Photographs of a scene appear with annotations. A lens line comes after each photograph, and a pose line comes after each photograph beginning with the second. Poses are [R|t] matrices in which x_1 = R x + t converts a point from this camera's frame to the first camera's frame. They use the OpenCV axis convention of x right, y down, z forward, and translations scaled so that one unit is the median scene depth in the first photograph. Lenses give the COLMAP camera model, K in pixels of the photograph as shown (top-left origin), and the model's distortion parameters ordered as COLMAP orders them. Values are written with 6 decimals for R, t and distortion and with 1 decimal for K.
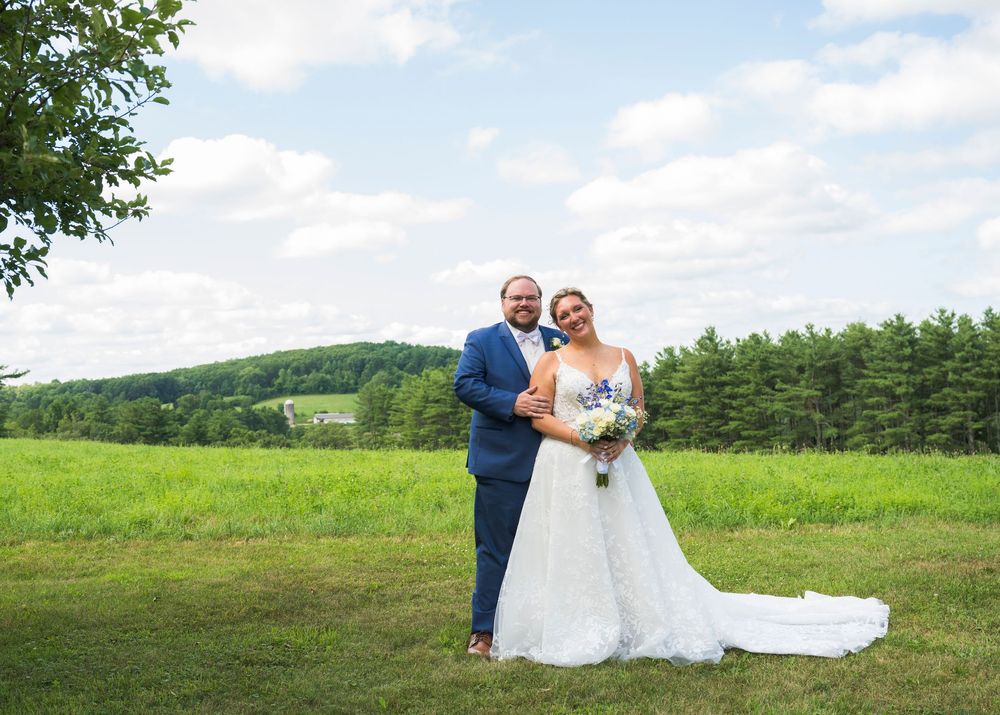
lens RADIAL K [[1375.3, 0, 462.3], [0, 1375.3, 343.3], [0, 0, 1]] dist [0.000984, -0.003518]
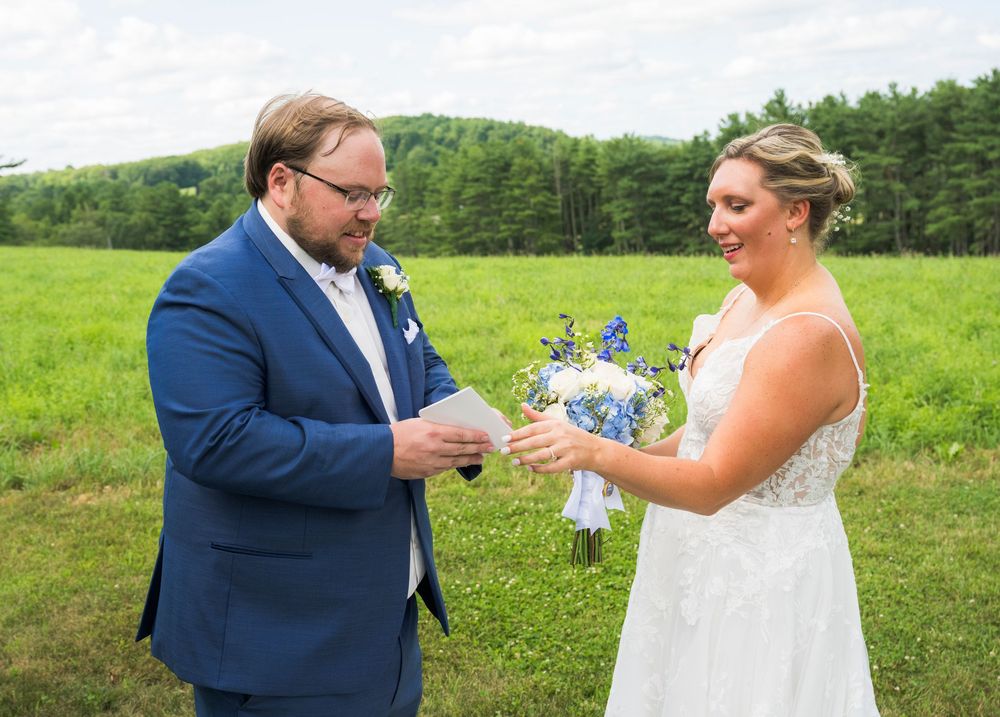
lens RADIAL K [[1302.7, 0, 459.1], [0, 1302.7, 358.6], [0, 0, 1]] dist [-0.005000, 0.043645]
pose [[0.998443, -0.016183, -0.053386, 0.014209], [0.026198, 0.980924, 0.192620, -0.008545], [0.049251, -0.193719, 0.979820, 0.124294]]
